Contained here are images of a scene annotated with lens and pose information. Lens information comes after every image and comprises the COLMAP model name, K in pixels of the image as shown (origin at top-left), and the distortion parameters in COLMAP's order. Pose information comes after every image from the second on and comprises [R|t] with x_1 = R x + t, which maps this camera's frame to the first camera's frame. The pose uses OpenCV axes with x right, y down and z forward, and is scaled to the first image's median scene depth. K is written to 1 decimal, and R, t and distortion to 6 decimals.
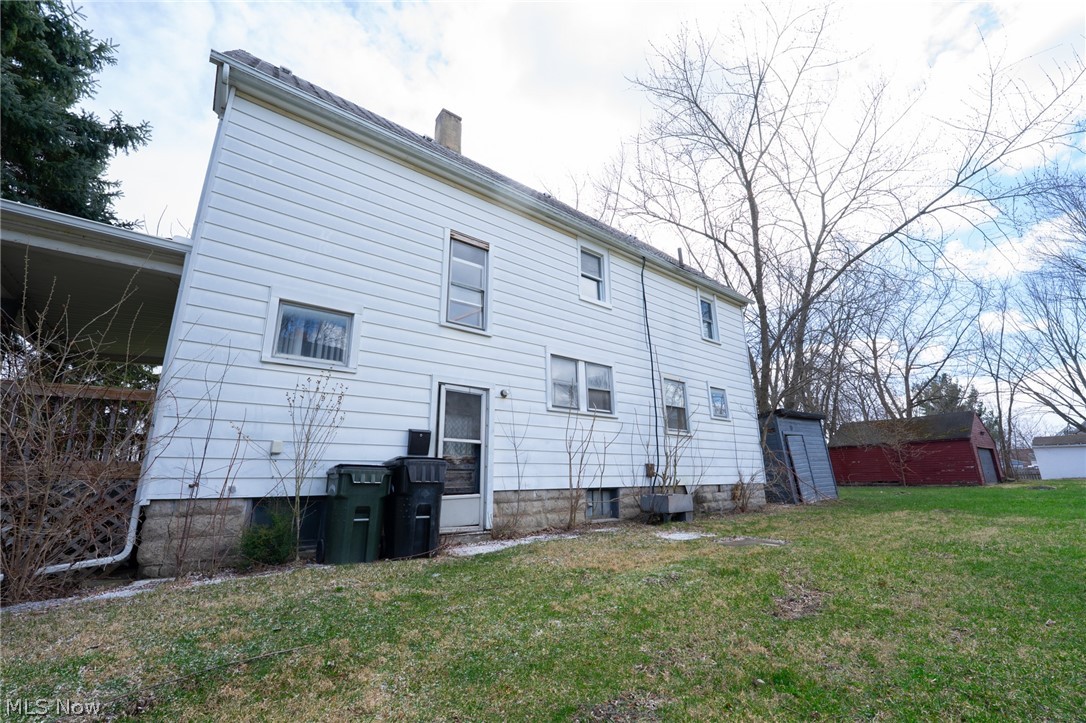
lens RADIAL K [[440.9, 0, 545.4], [0, 440.9, 361.8], [0, 0, 1]] dist [-0.010896, -0.000233]
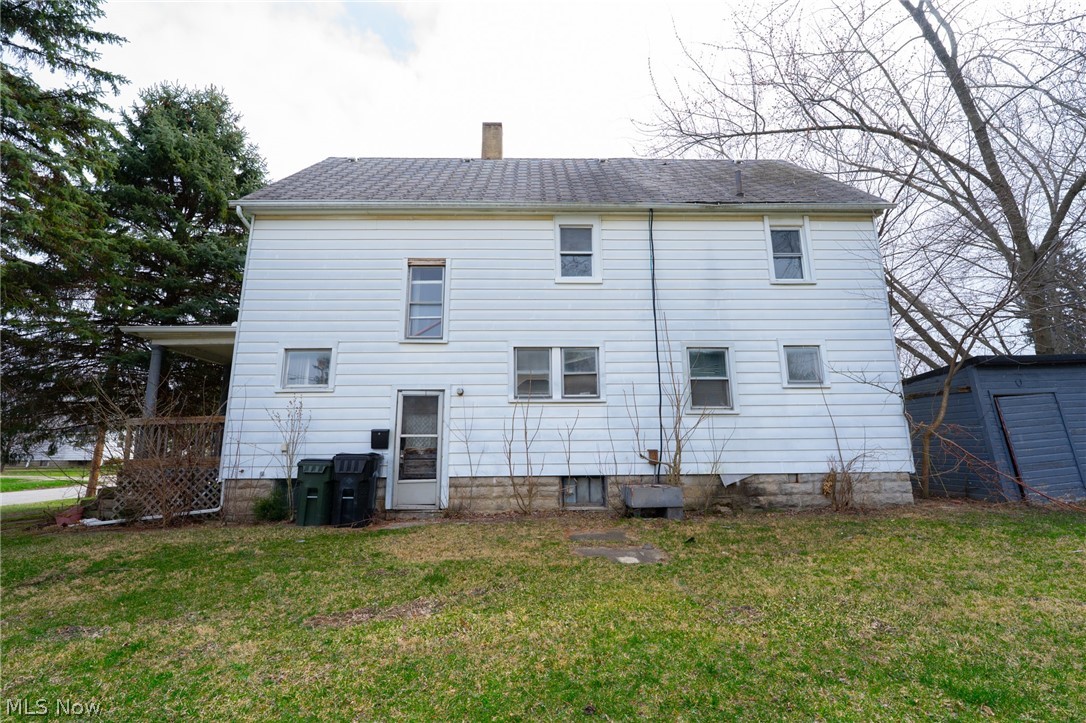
lens RADIAL K [[440.9, 0, 541.4], [0, 440.9, 363.4], [0, 0, 1]] dist [-0.010896, -0.000233]
pose [[0.796503, -0.106171, -0.595241, 0.711471], [0.156659, 0.987082, 0.033566, -0.004616], [0.583988, -0.119986, 0.802846, 0.212489]]
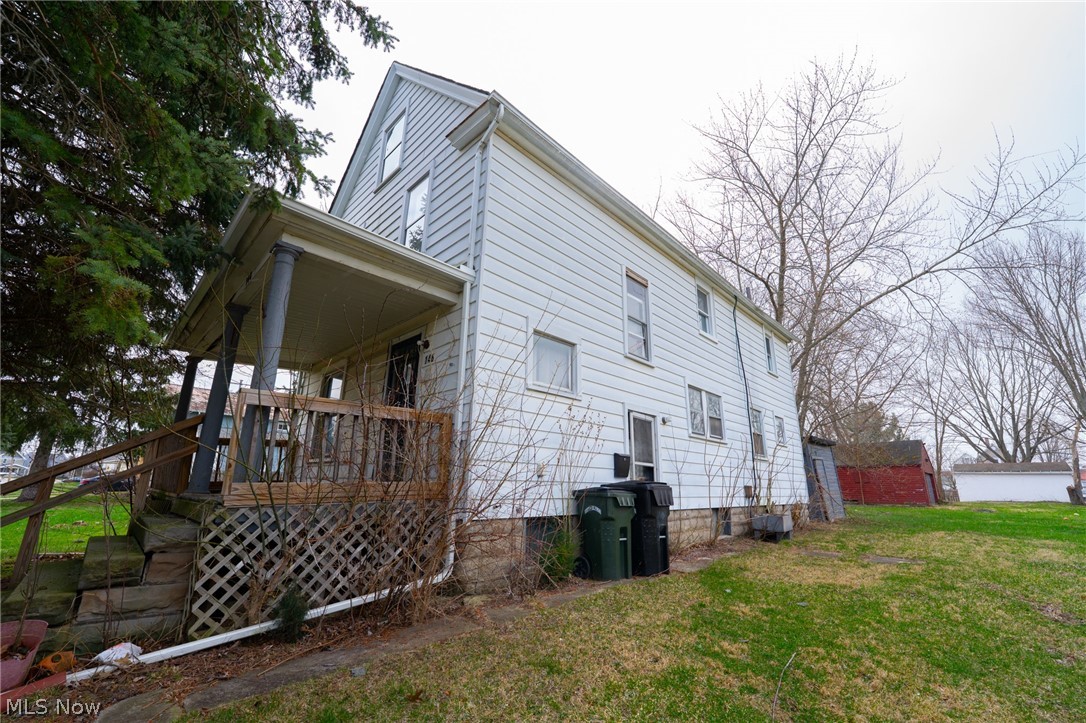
lens RADIAL K [[440.9, 0, 544.2], [0, 440.9, 360.7], [0, 0, 1]] dist [-0.010896, -0.000233]
pose [[0.990268, 0.068741, 0.121012, -0.503815], [-0.067386, 0.997610, -0.015259, -0.037278], [-0.121771, 0.006956, 0.992534, -0.048221]]
